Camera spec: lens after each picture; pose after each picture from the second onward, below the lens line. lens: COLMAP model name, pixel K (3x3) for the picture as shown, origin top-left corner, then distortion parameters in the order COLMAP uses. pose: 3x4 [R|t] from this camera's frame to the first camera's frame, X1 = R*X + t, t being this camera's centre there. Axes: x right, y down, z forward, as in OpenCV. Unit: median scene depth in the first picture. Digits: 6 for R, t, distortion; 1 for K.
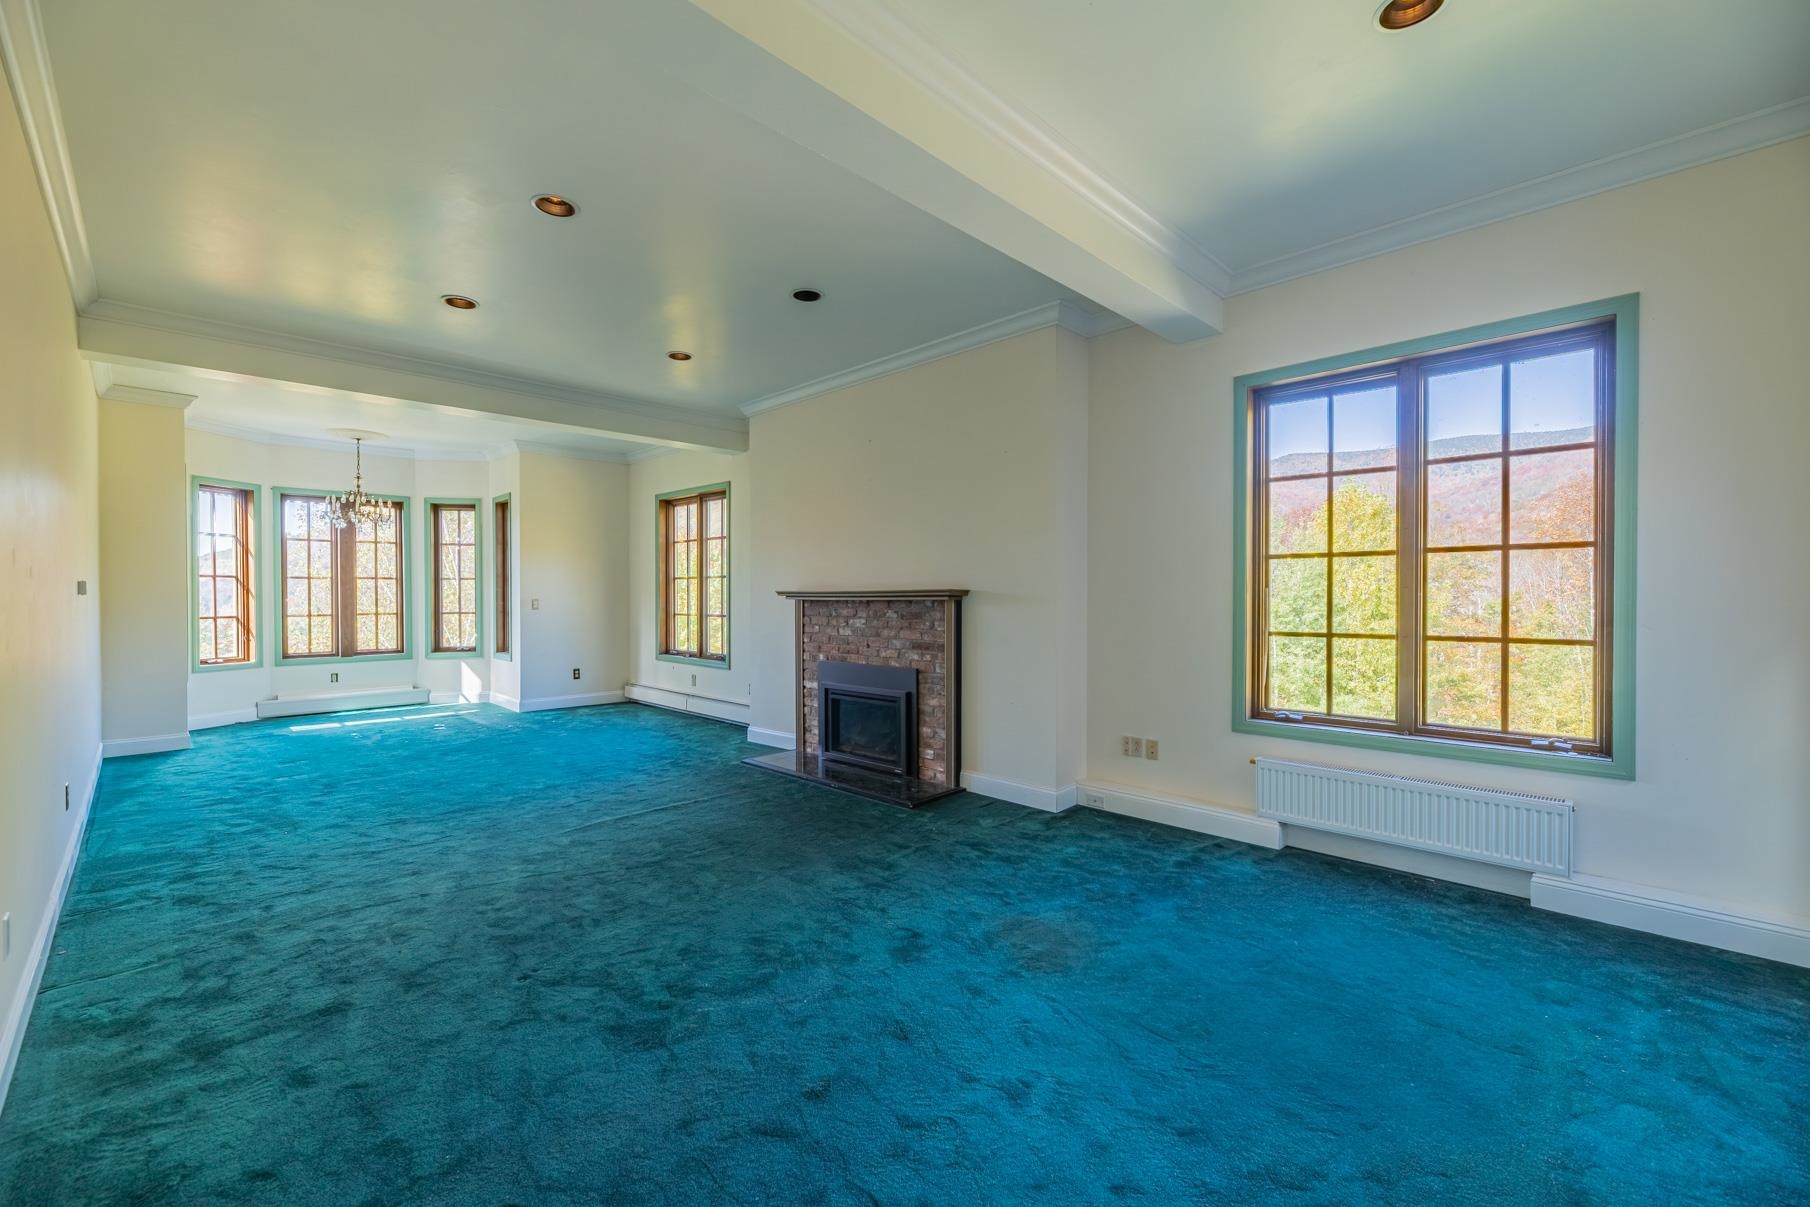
lens RADIAL K [[742.0, 0, 905.0], [0, 742.0, 603.5], [0, 0, 1]] dist [-0.000858, 0.000063]
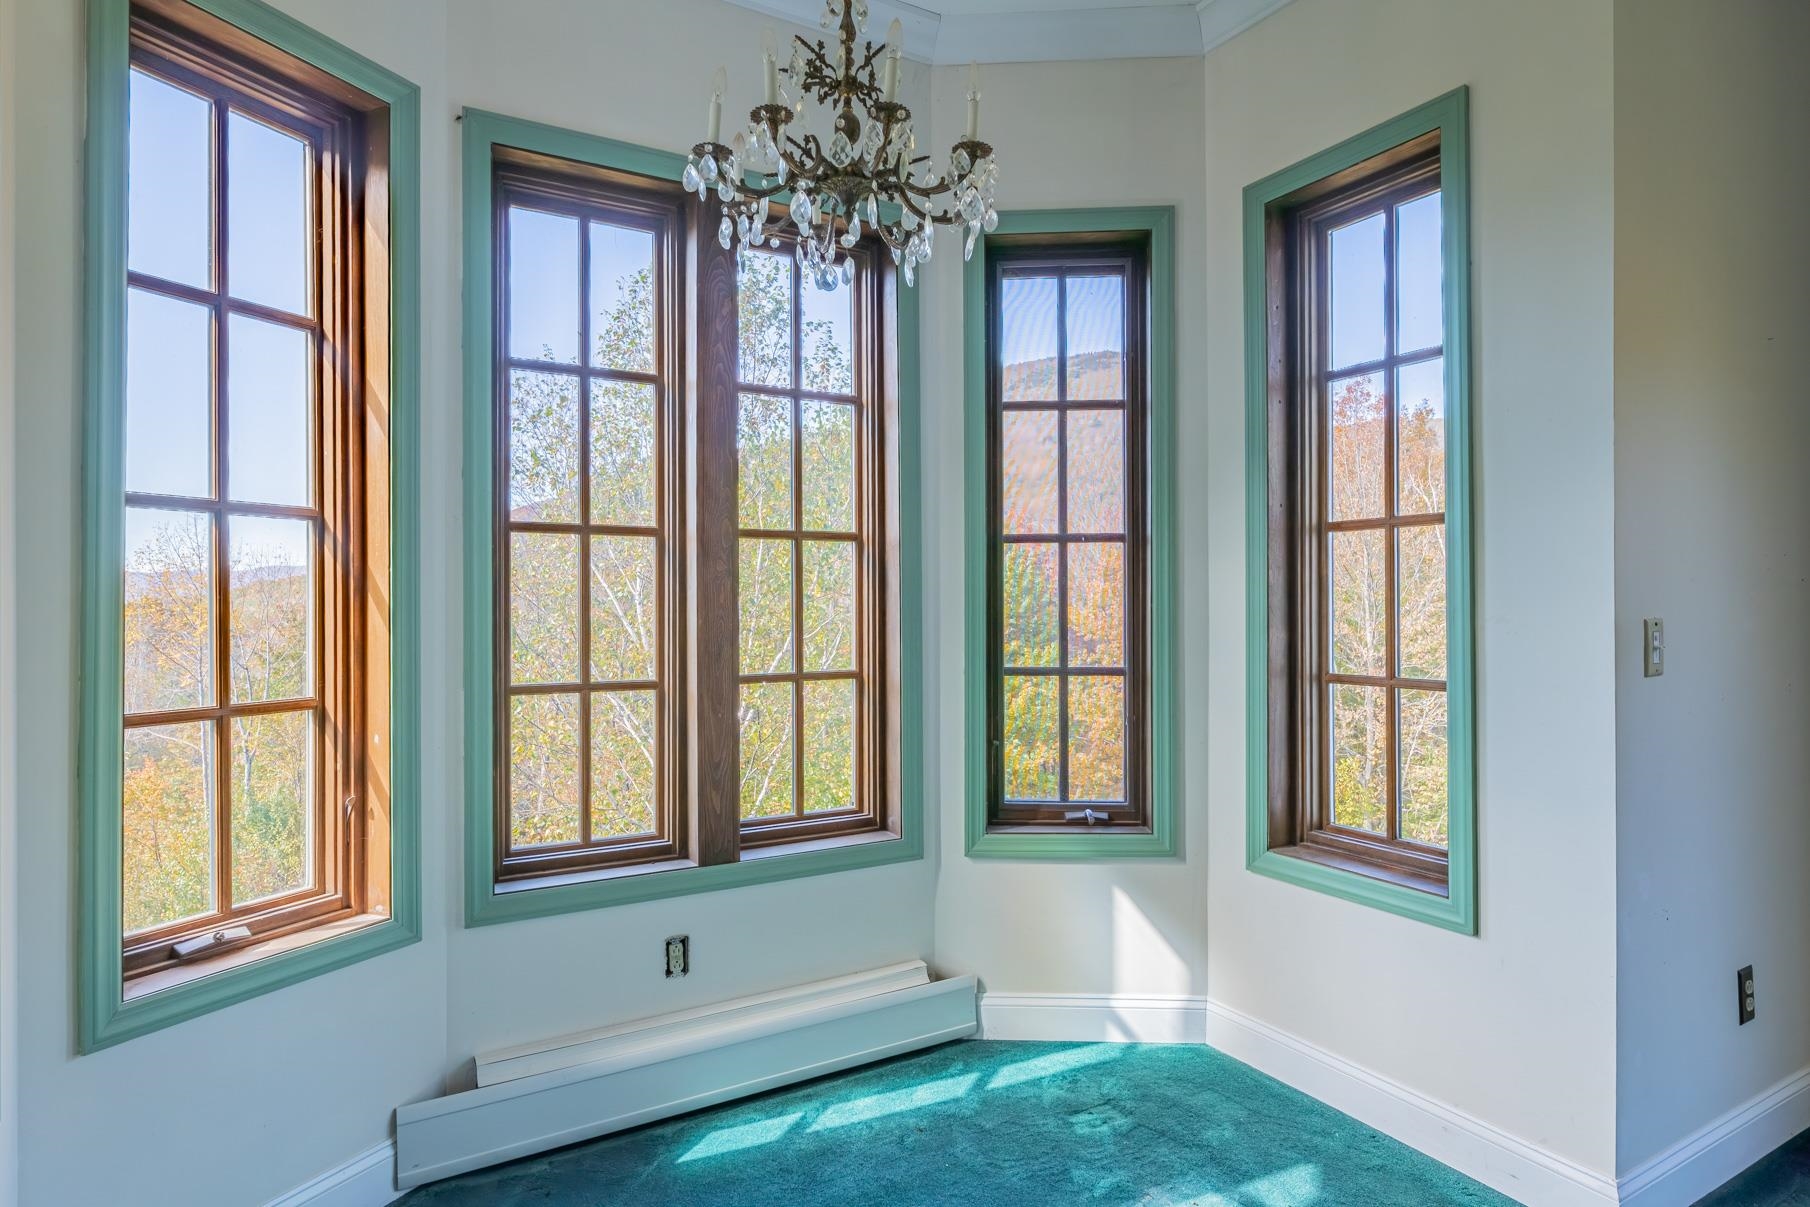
lens RADIAL K [[996.9, 0, 905.0], [0, 996.9, 603.5], [0, 0, 1]] dist [-0.000245, -0.000473]
pose [[0.966856, -0.002402, -0.255309, -0.605777], [-0.001119, 0.999906, -0.013647, -0.006343], [0.255318, 0.013480, 0.966763, 0.697820]]
